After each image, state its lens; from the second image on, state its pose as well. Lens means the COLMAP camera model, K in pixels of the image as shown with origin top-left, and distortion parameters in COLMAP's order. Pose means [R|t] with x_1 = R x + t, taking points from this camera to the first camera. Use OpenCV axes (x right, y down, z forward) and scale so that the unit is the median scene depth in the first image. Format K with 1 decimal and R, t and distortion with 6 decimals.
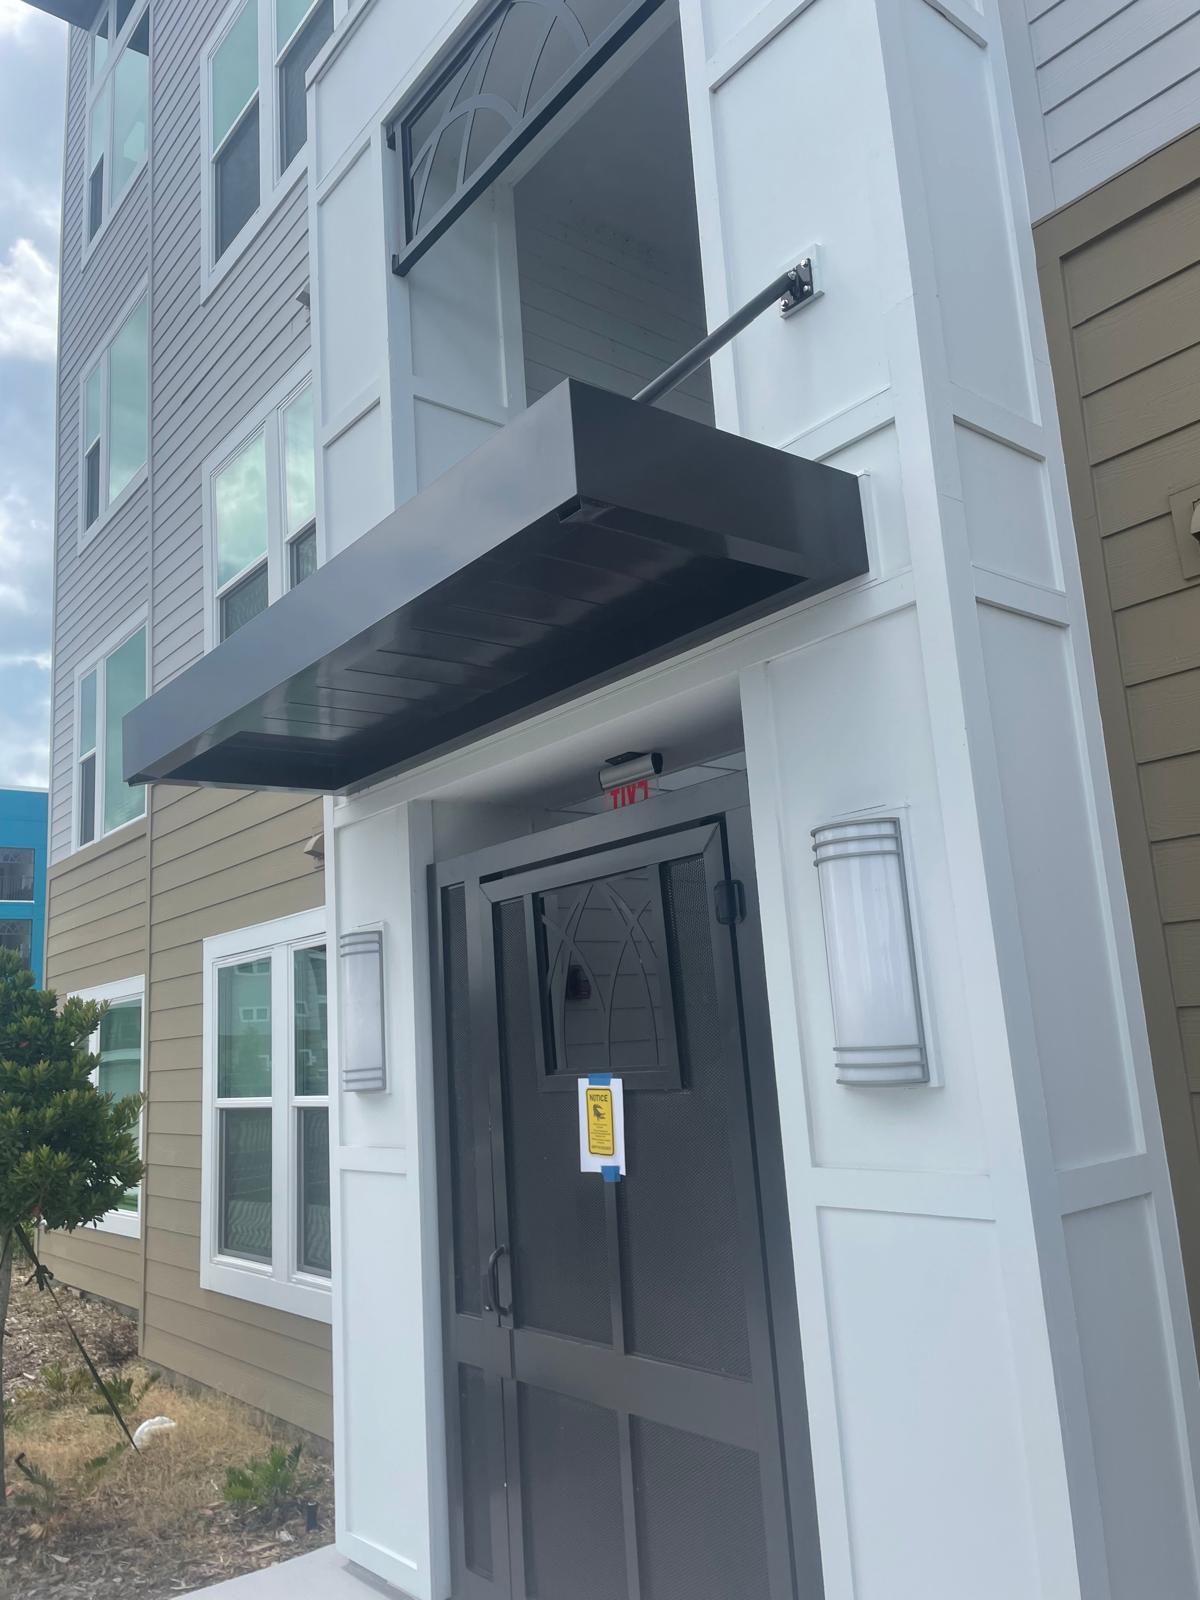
lens RADIAL K [[1189.6, 0, 600.0], [0, 1189.6, 800.0], [0, 0, 1]] dist [0.145855, -0.002072]
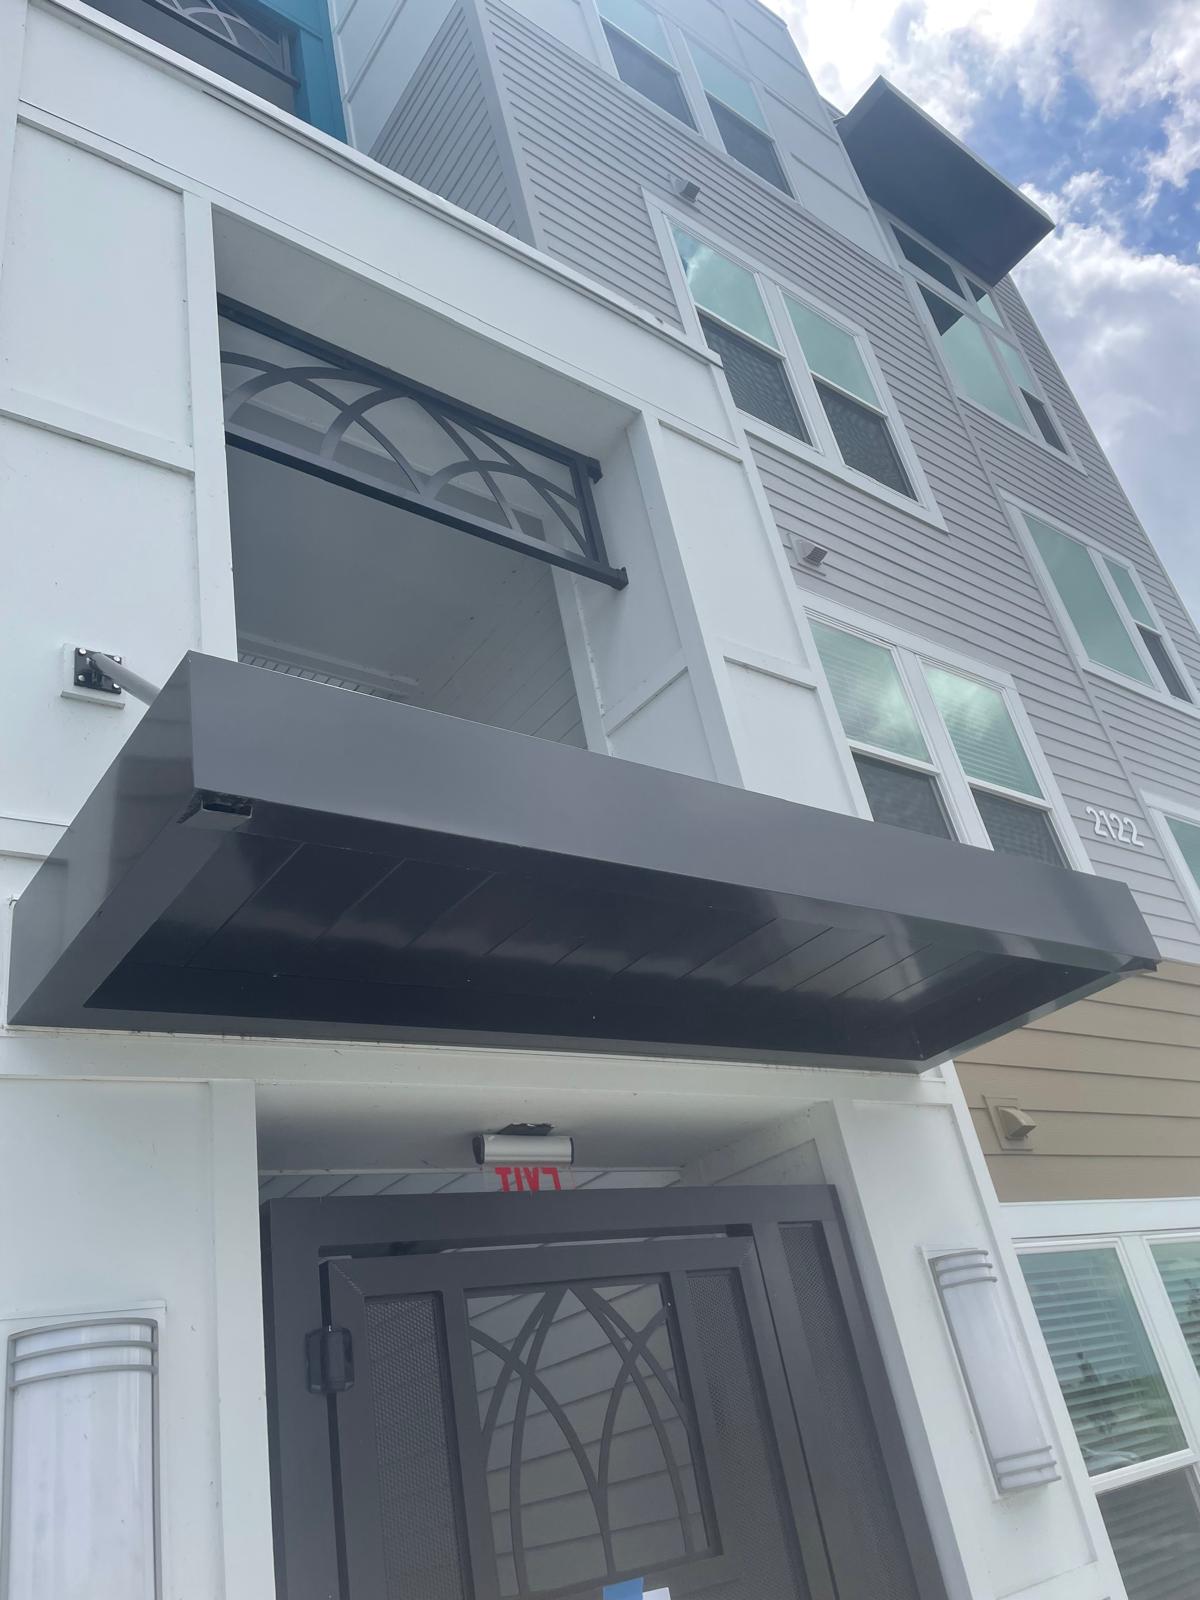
lens RADIAL K [[1189.6, 0, 600.0], [0, 1189.6, 800.0], [0, 0, 1]] dist [0.145855, -0.002072]
pose [[0.002568, 0.541001, 0.841018, -0.857059], [0.006914, 0.840991, -0.541004, 0.237172], [-0.999973, 0.007204, -0.001580, 0.983084]]
